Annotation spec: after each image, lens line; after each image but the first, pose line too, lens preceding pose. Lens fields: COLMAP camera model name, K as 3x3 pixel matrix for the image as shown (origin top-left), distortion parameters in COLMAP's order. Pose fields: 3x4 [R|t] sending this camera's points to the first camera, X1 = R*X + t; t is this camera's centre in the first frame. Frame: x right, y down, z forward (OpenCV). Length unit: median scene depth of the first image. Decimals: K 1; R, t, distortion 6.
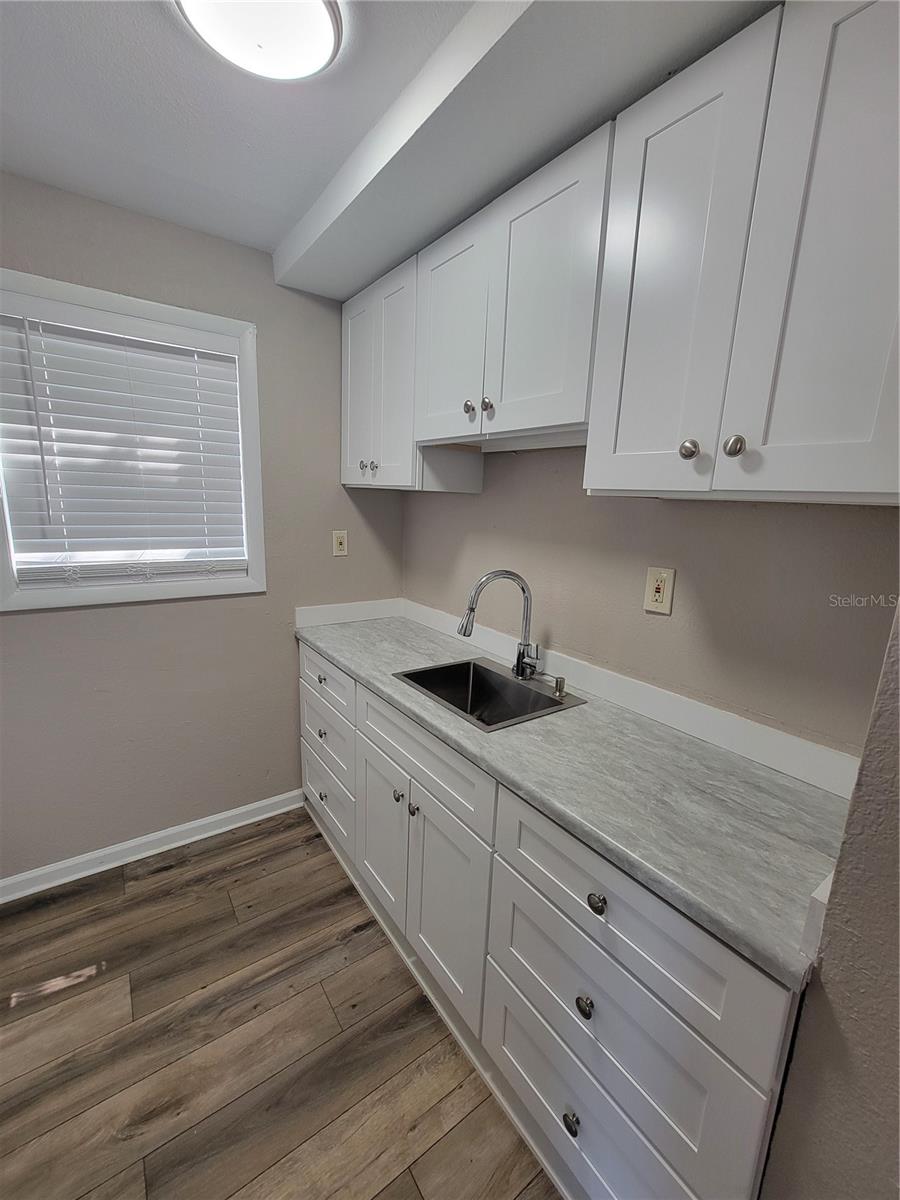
lens RADIAL K [[493.8, 0, 449.3], [0, 493.8, 600.3], [0, 0, 1]] dist [-0.004687, 0.001394]
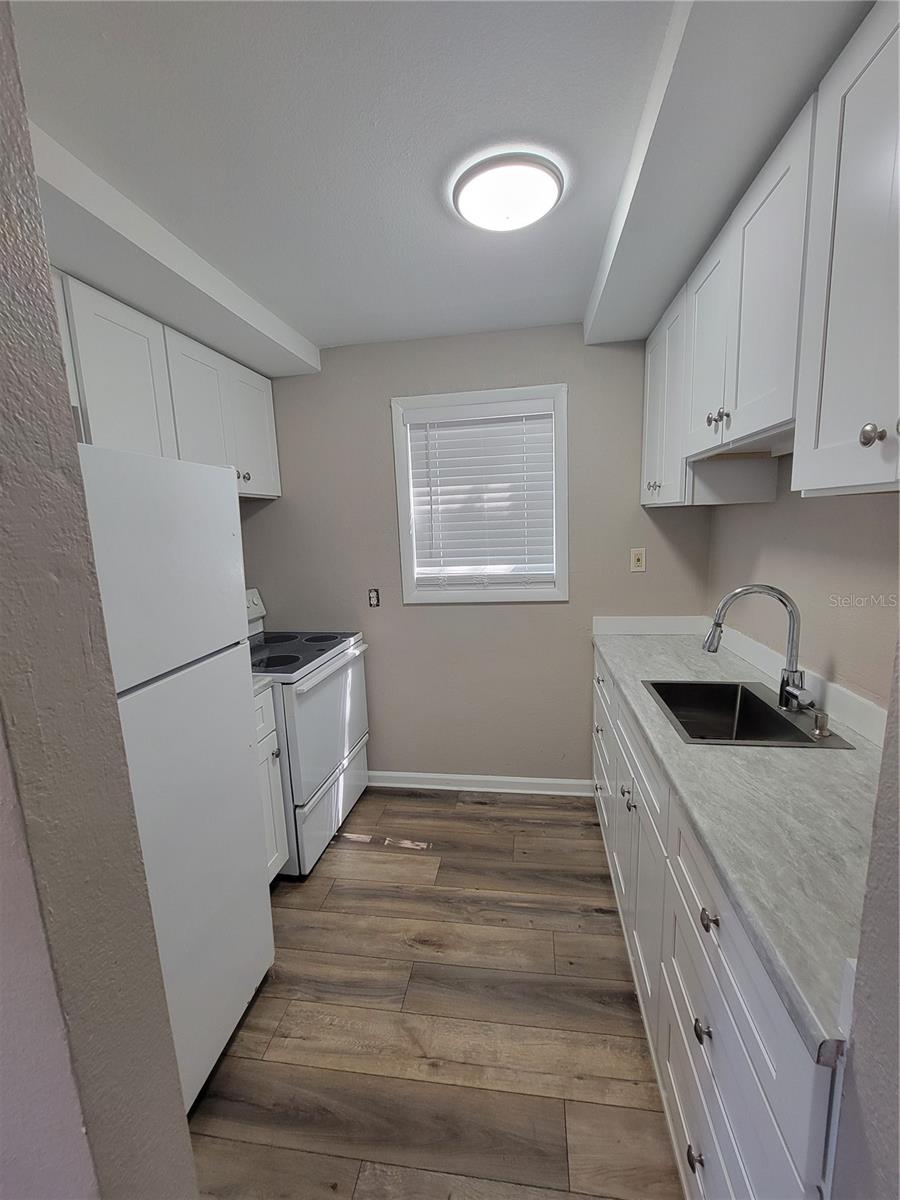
lens RADIAL K [[493.8, 0, 456.5], [0, 493.8, 601.1], [0, 0, 1]] dist [-0.004687, 0.001394]
pose [[0.709105, 0.044960, -0.703668, 0.338028], [-0.075681, 0.997053, -0.012559, 0.022464], [0.701030, 0.062160, 0.710418, -0.040242]]
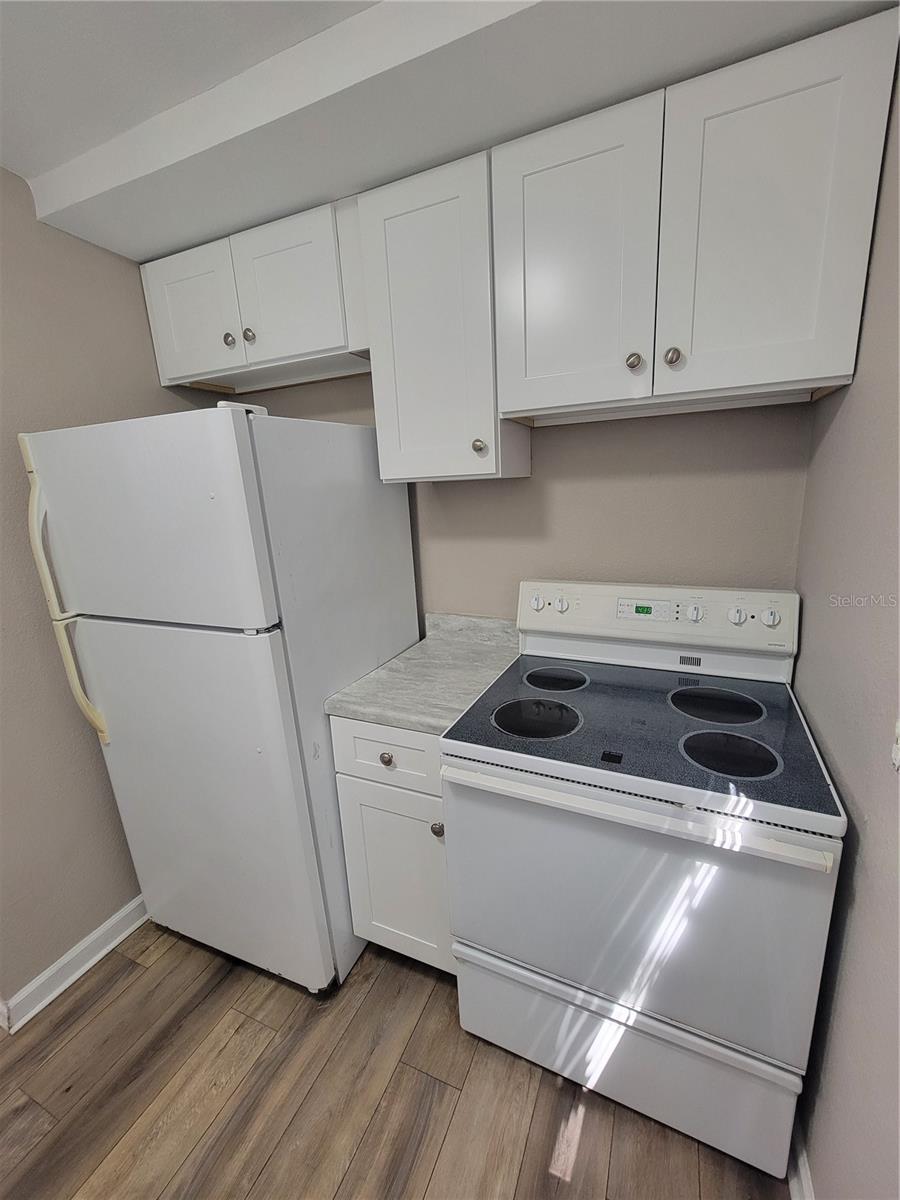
lens RADIAL K [[493.8, 0, 456.0], [0, 493.8, 592.9], [0, 0, 1]] dist [-0.004687, 0.001394]
pose [[-0.864613, 0.116606, -0.488720, -0.485056], [-0.087514, 0.922878, 0.375018, -0.234268], [0.494758, 0.367015, -0.787727, 1.024657]]
